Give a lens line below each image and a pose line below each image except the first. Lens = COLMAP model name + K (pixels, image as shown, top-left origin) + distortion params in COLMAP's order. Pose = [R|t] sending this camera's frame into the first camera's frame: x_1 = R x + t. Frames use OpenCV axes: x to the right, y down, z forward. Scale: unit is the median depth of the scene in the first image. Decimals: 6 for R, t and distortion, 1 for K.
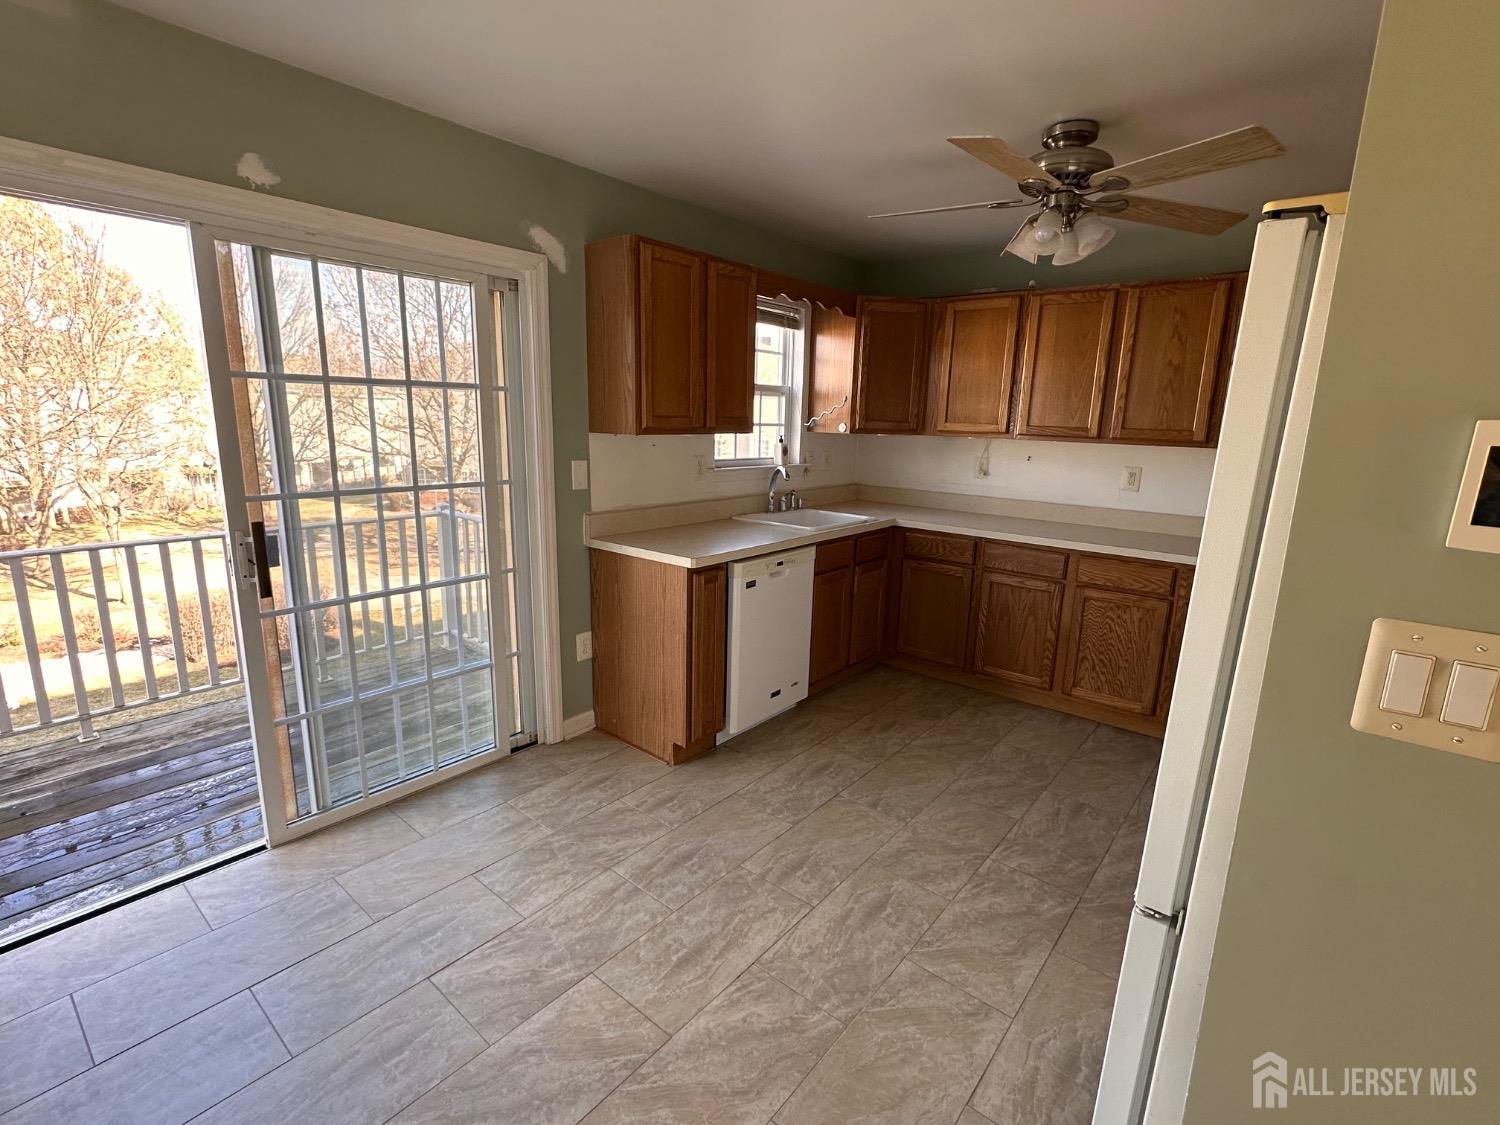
lens RADIAL K [[699.8, 0, 747.1], [0, 699.8, 564.9], [0, 0, 1]] dist [-0.000215, -0.000051]
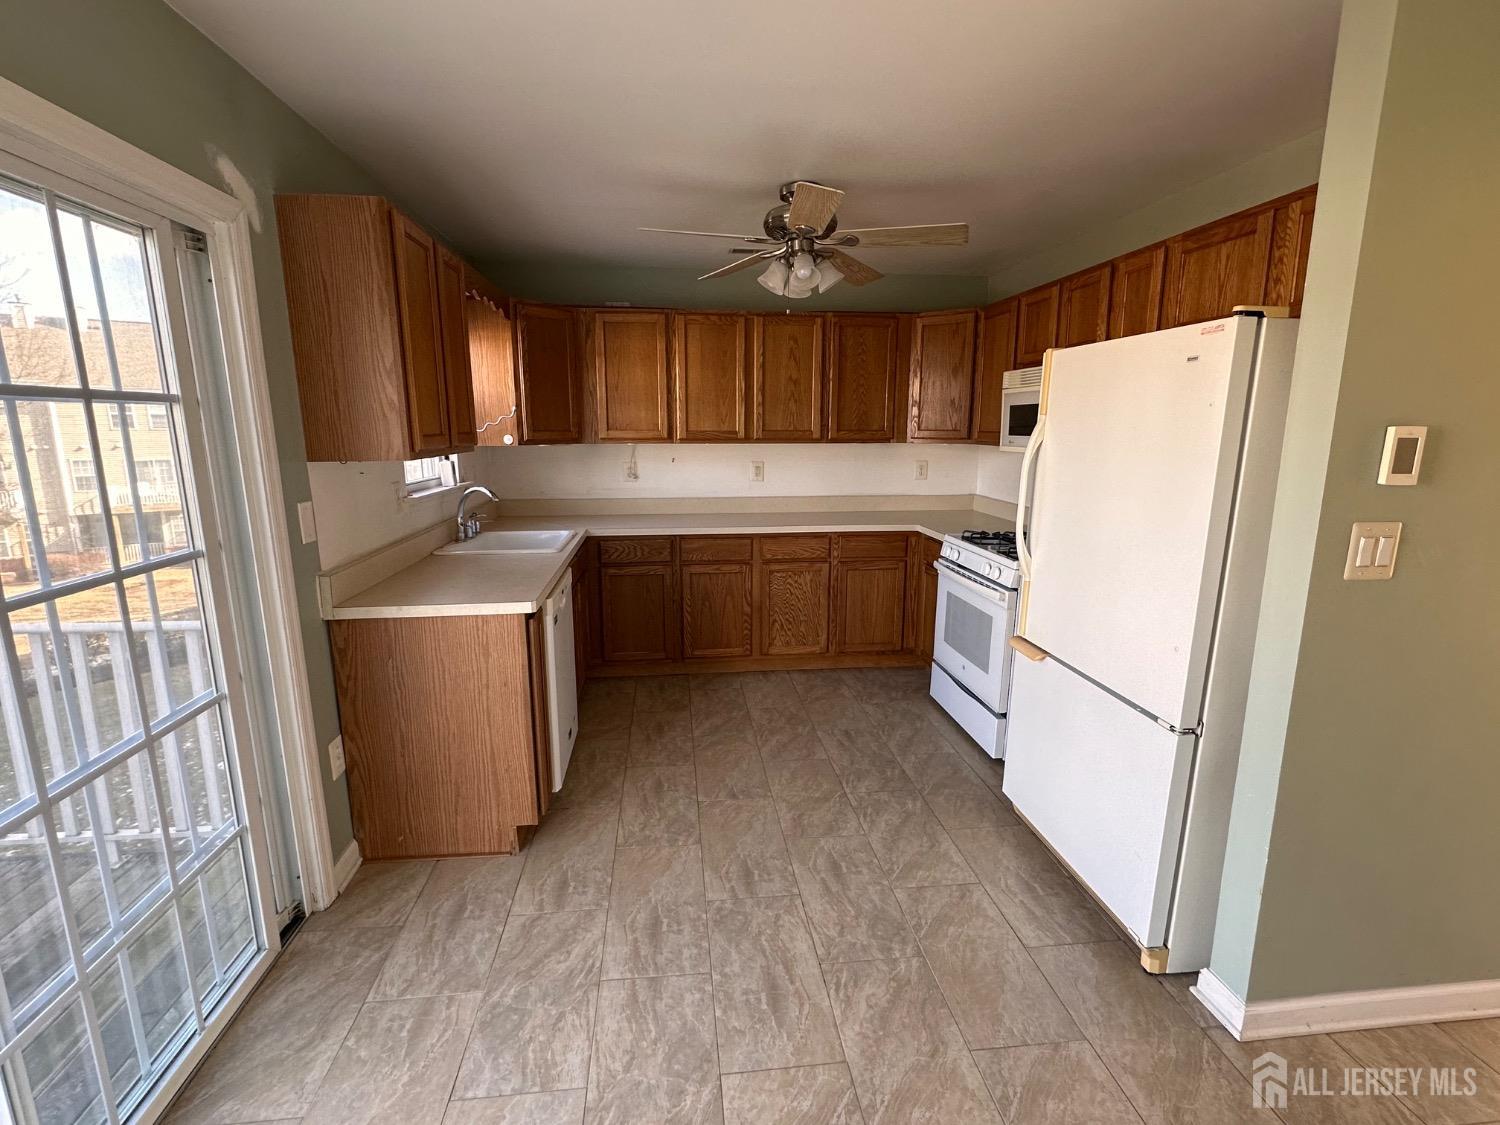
lens RADIAL K [[699.8, 0, 746.2], [0, 699.8, 564.3], [0, 0, 1]] dist [-0.000215, -0.000051]
pose [[0.696072, -0.166437, 0.698415, -0.410651], [0.169102, 0.983399, 0.065816, -0.055467], [-0.697774, 0.072291, 0.712661, 0.181180]]
